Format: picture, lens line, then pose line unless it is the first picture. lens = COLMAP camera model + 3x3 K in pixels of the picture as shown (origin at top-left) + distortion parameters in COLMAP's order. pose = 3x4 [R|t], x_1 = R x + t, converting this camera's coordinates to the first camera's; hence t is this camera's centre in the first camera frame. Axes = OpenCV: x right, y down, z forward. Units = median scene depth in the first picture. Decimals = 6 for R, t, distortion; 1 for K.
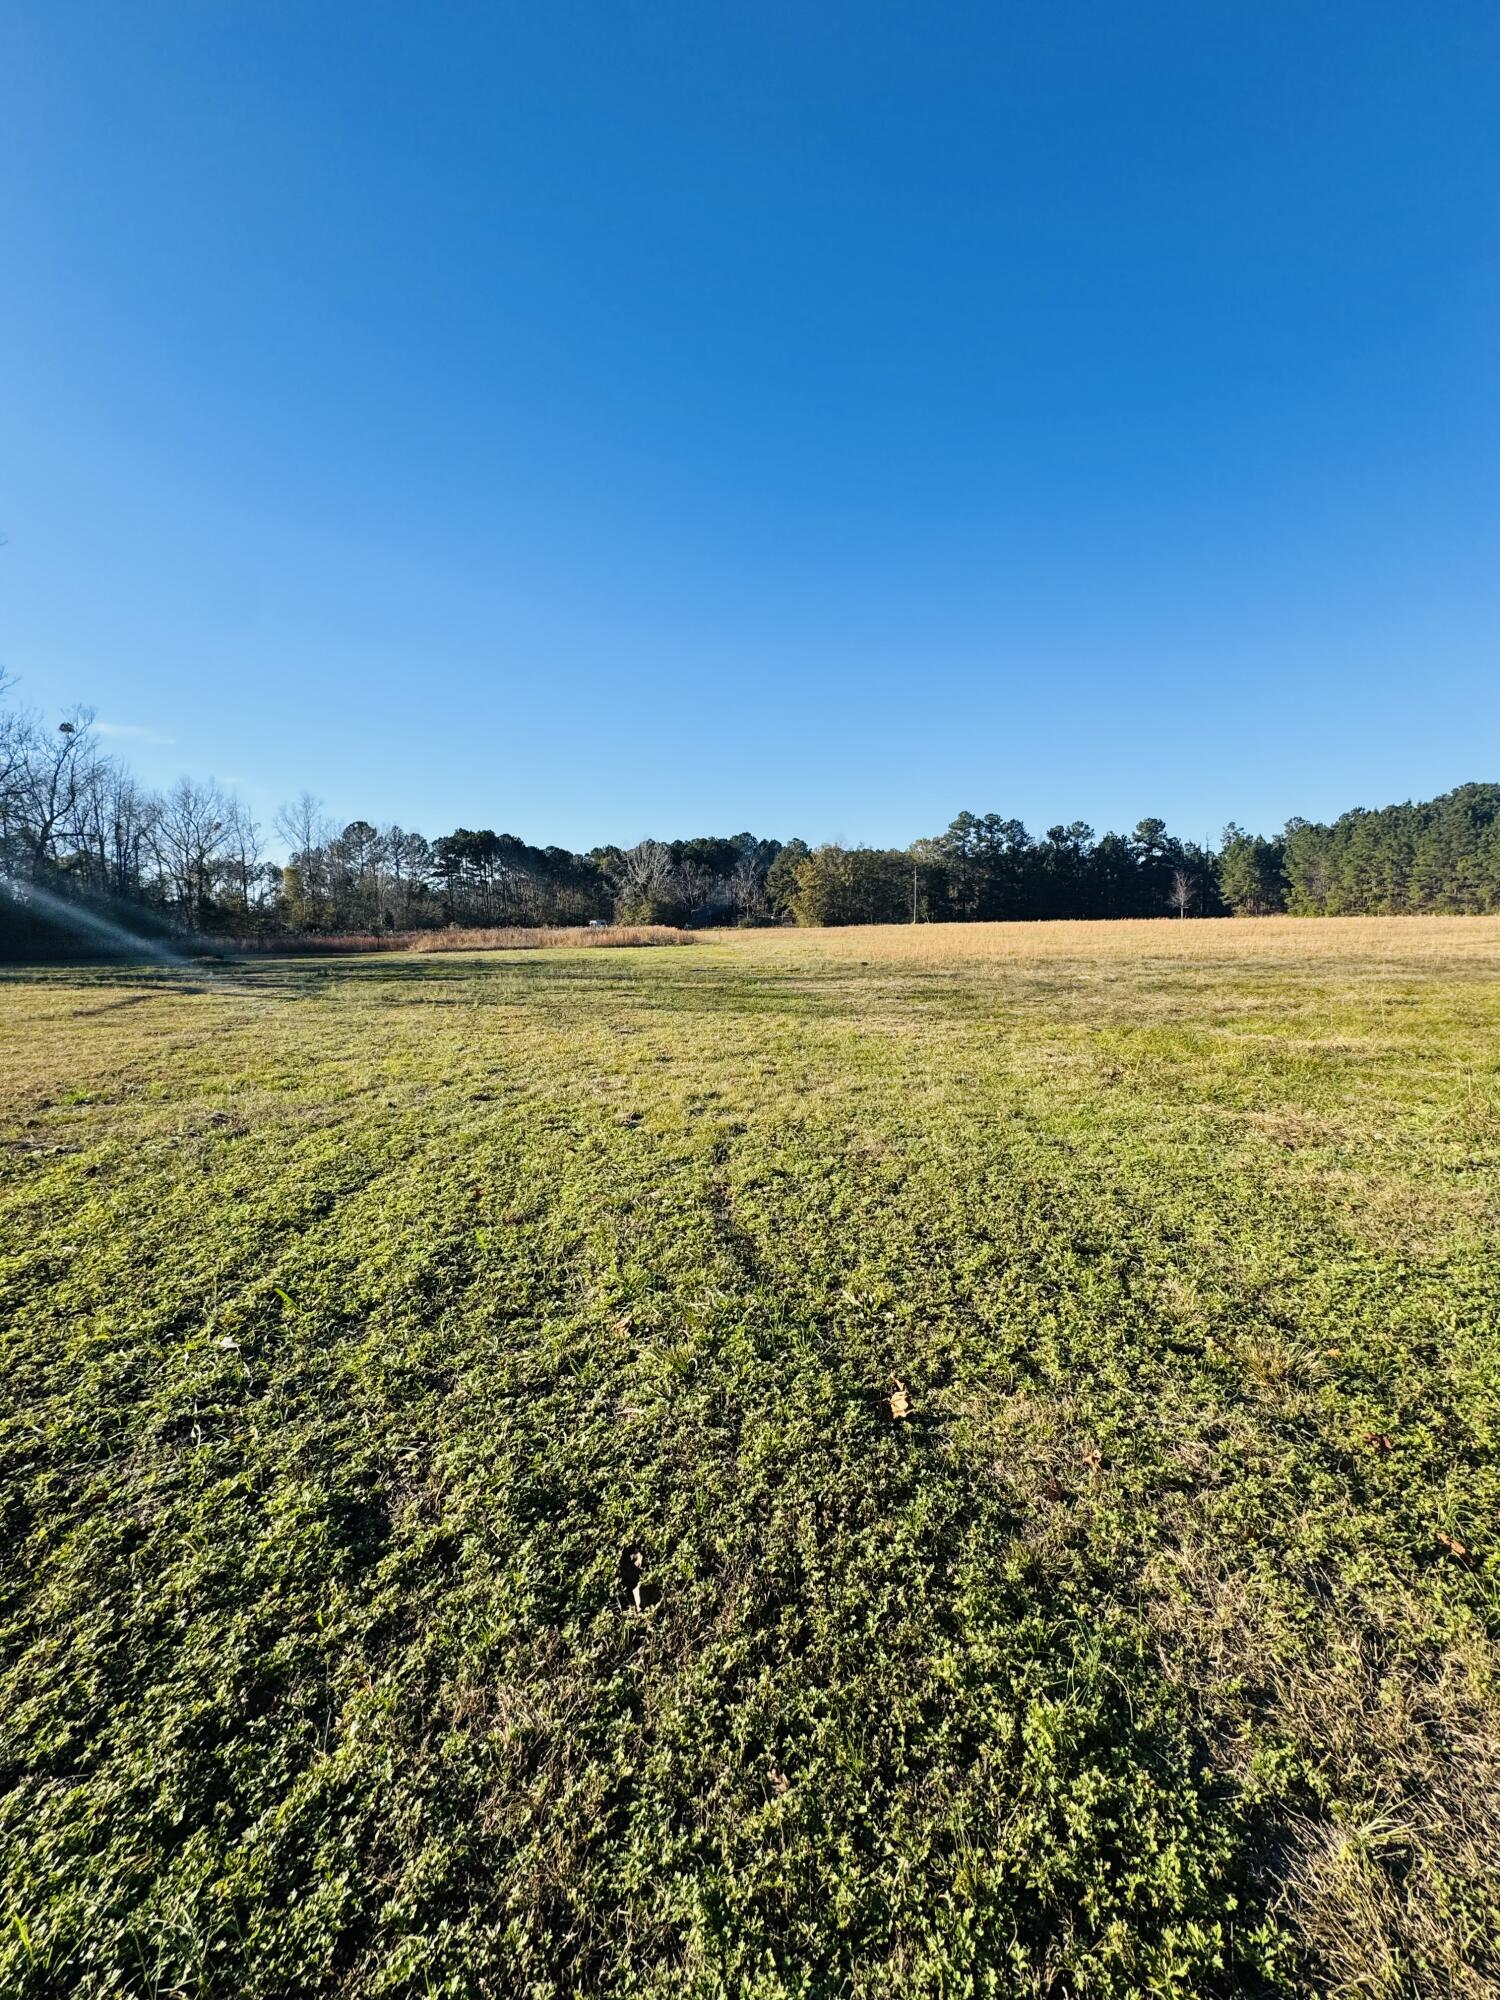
lens RADIAL K [[816.6, 0, 760.1], [0, 816.6, 994.5], [0, 0, 1]] dist [-0.003795, 0.000928]
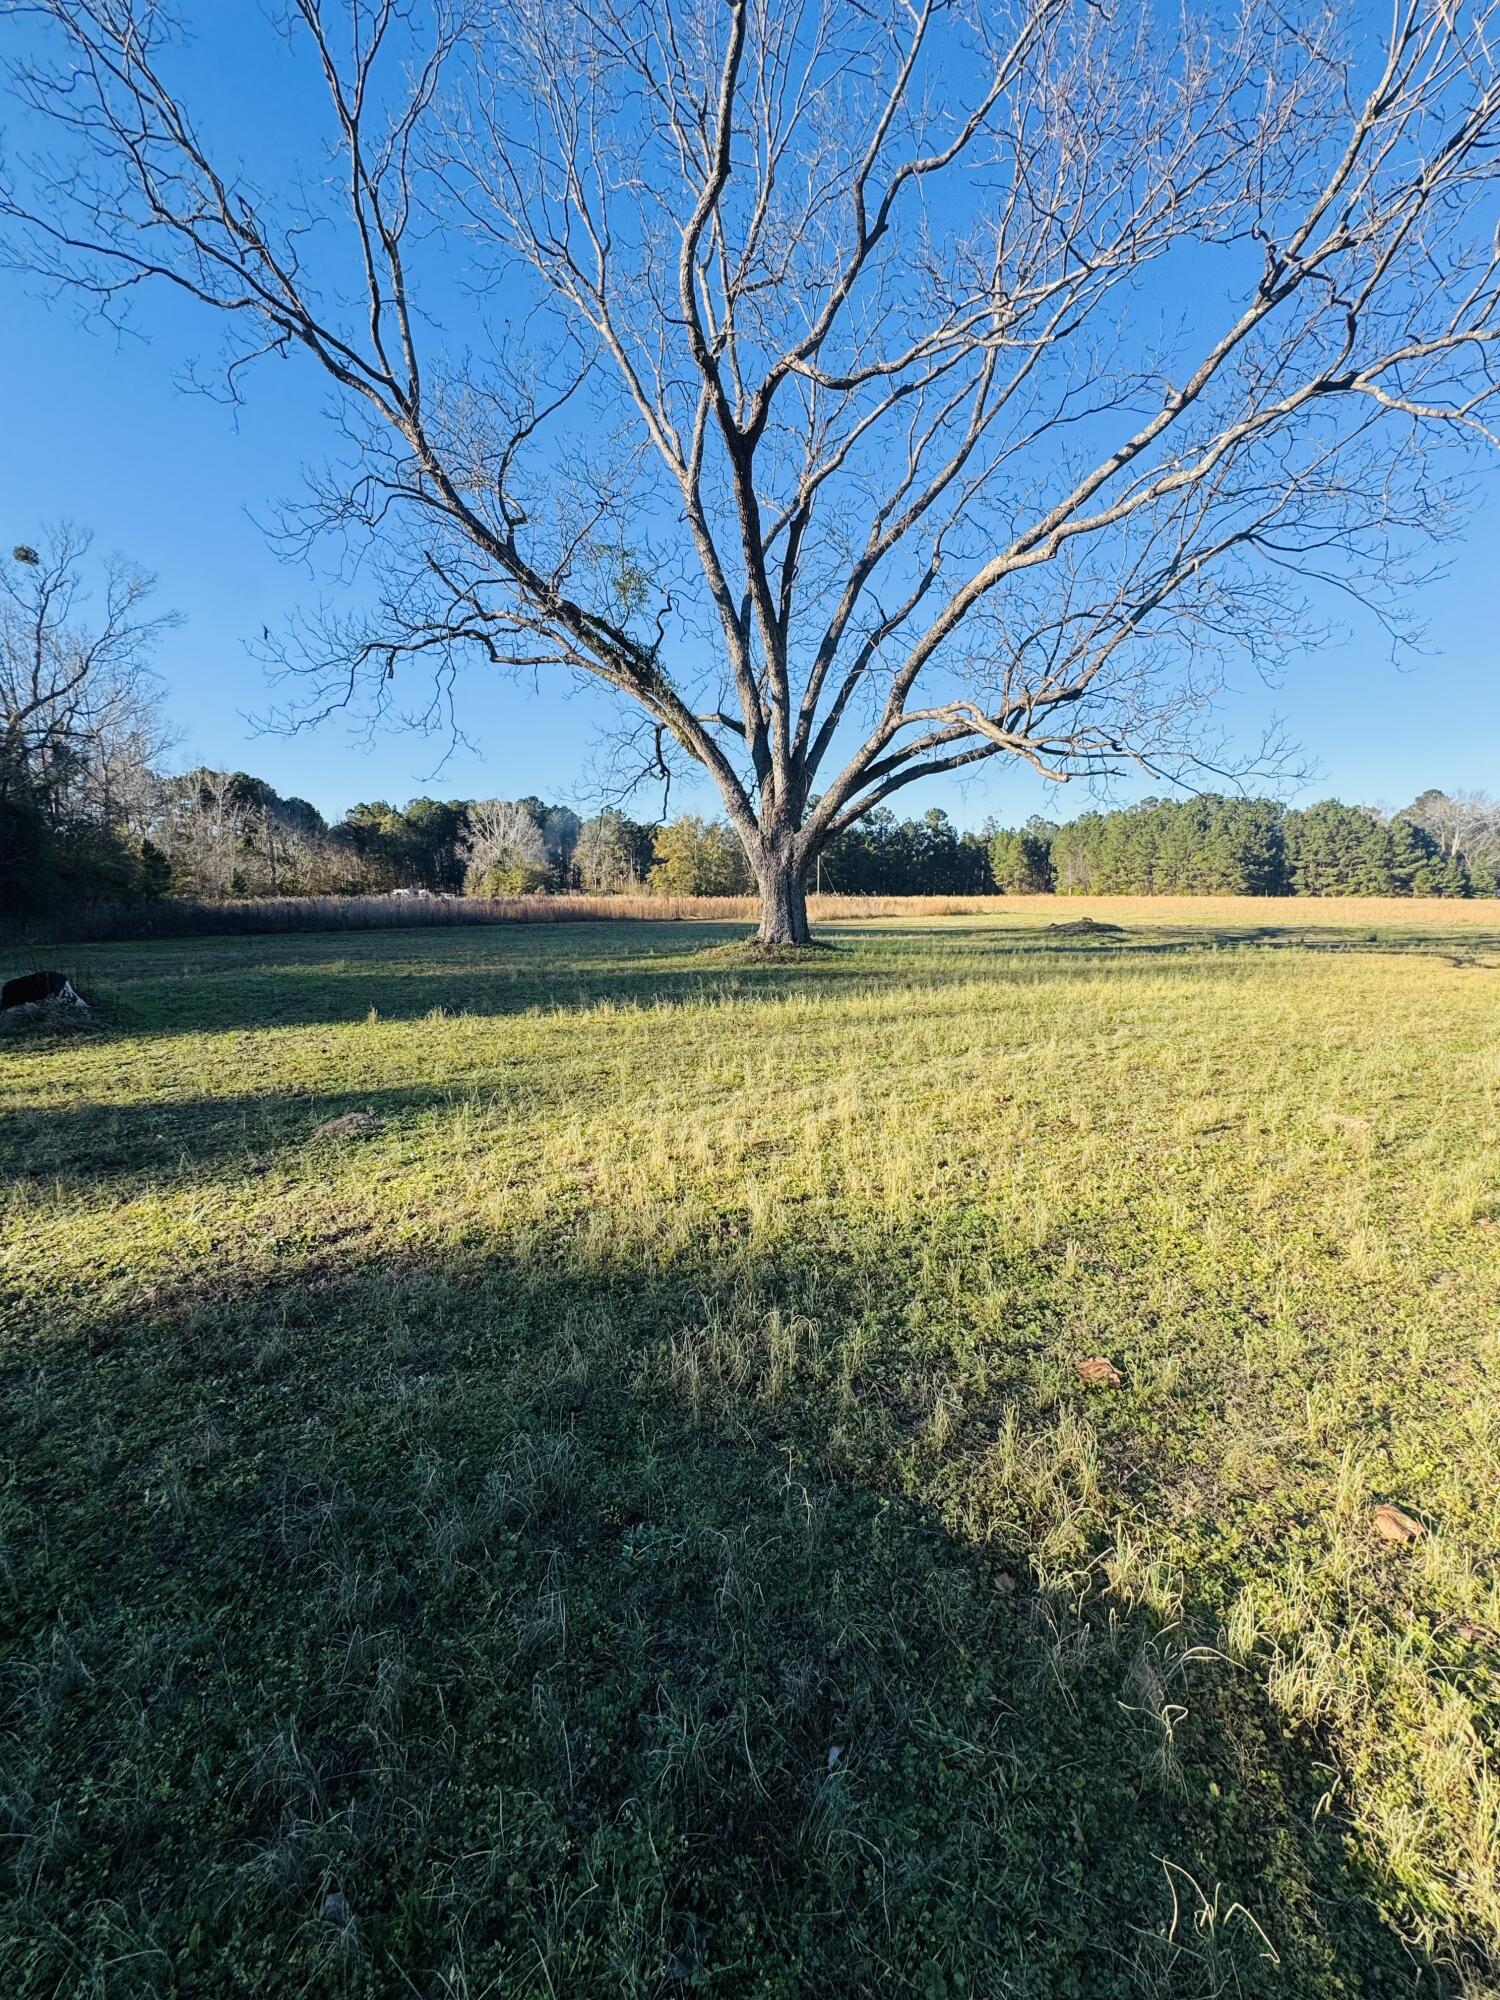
lens RADIAL K [[816.6, 0, 744.2], [0, 816.6, 997.5], [0, 0, 1]] dist [-0.003795, 0.000928]
pose [[0.895031, -0.041659, 0.444053, -0.298630], [0.026693, 0.998847, 0.039904, -0.004063], [-0.445204, -0.023862, 0.895111, 0.095616]]
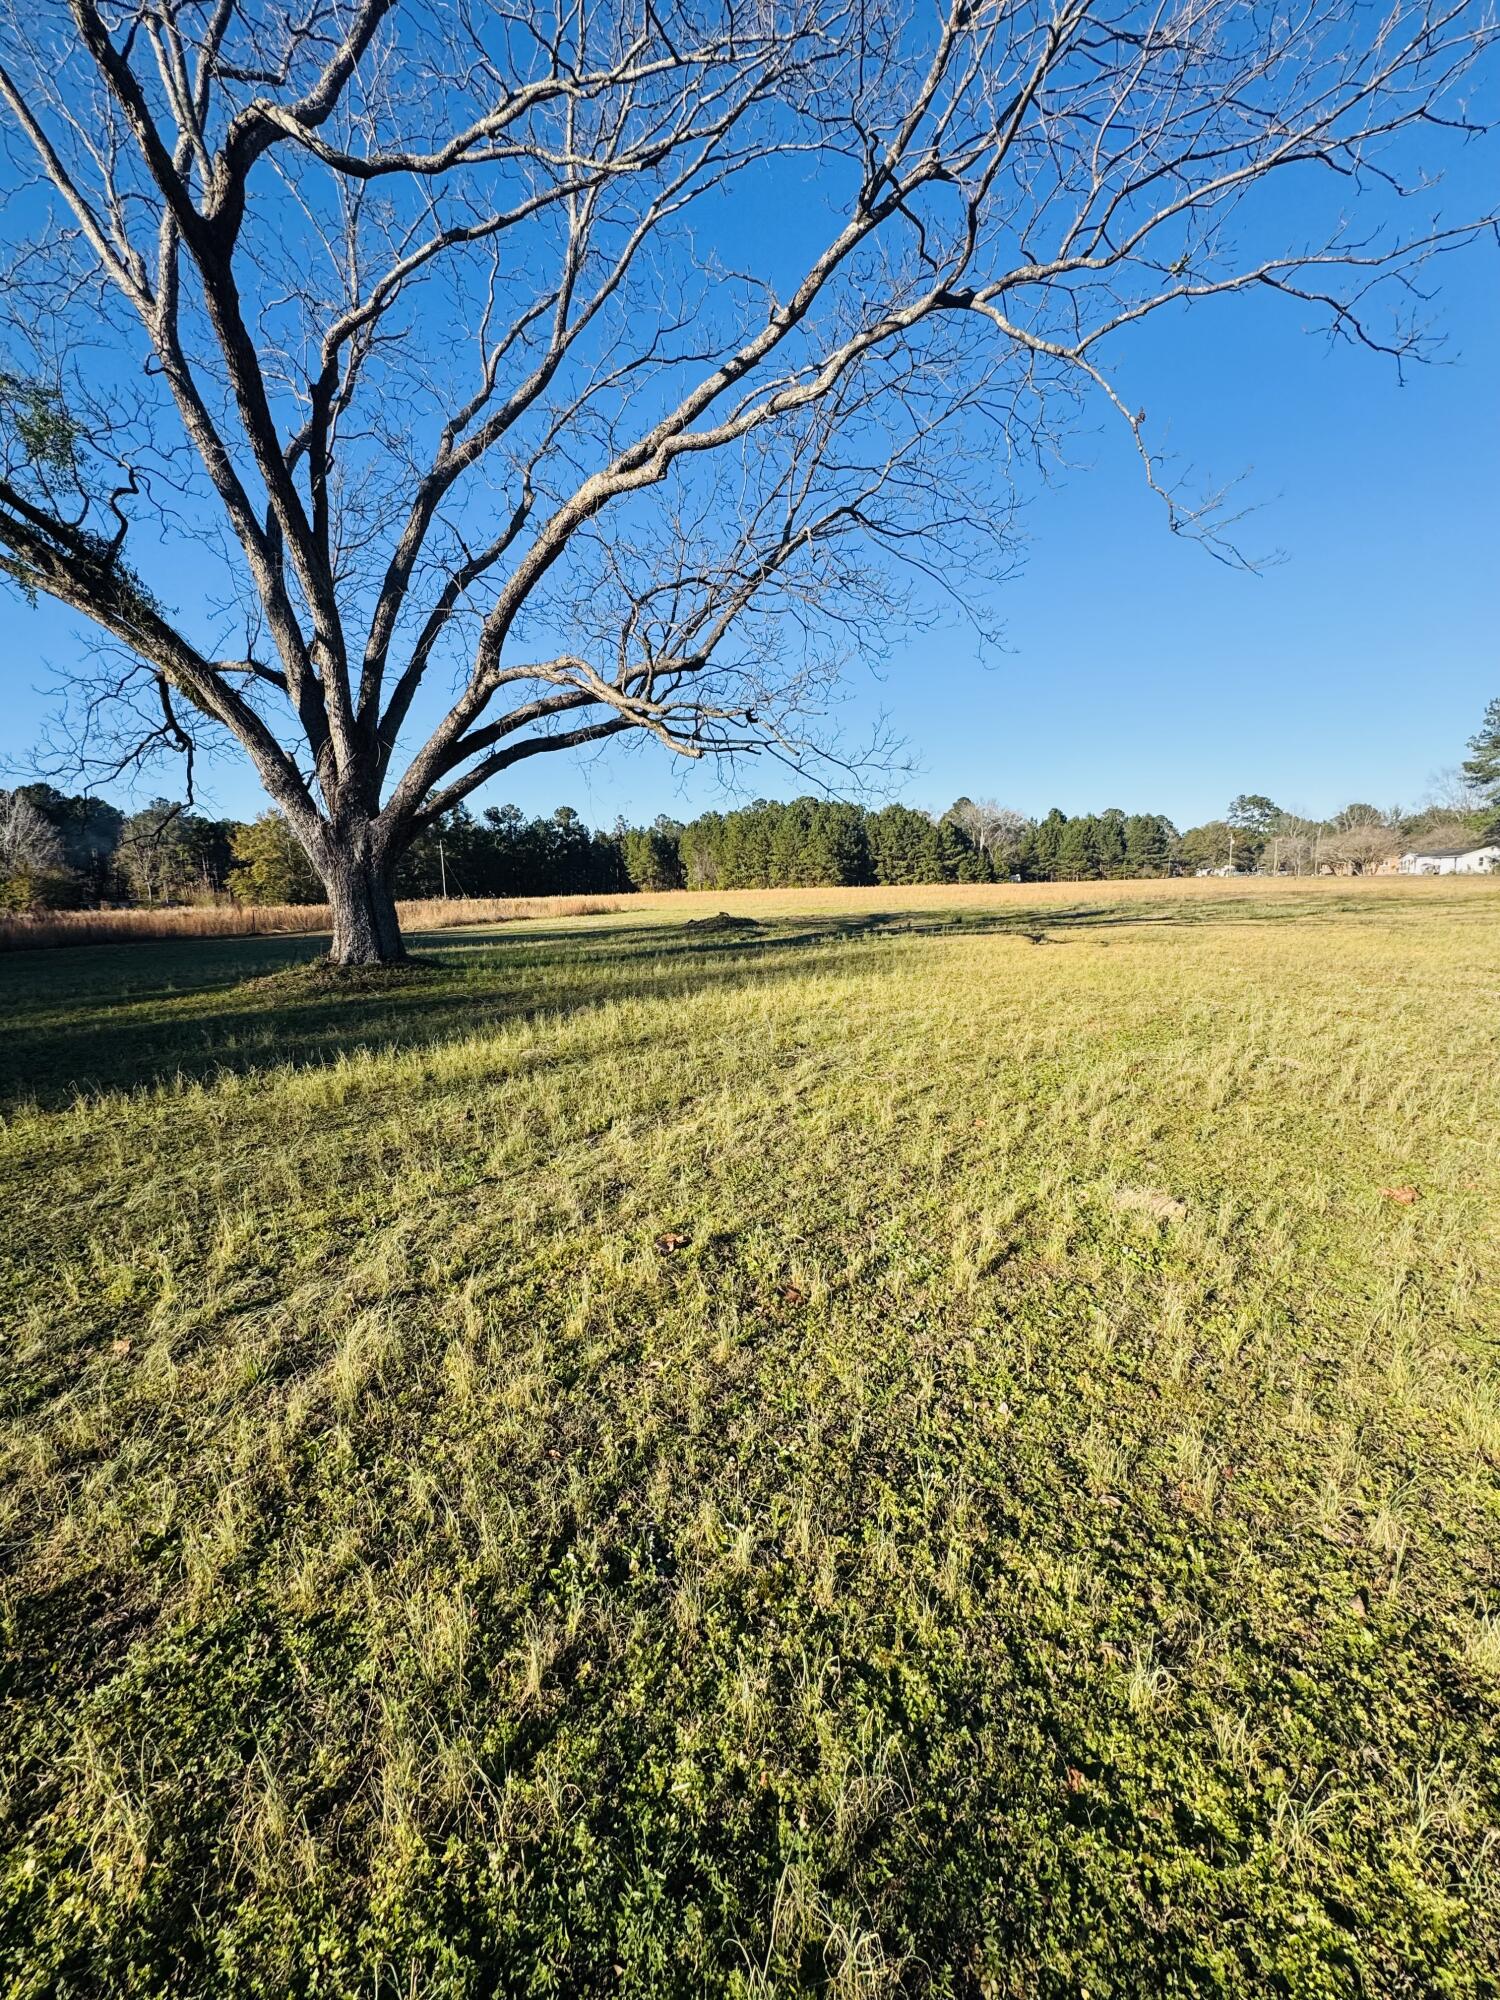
lens RADIAL K [[816.6, 0, 763.8], [0, 816.6, 992.1], [0, 0, 1]] dist [-0.003795, 0.000928]
pose [[0.607319, -0.105460, 0.787427, -0.288250], [0.092629, 0.993790, 0.061656, -0.005154], [-0.789040, 0.035494, 0.613316, 0.106439]]
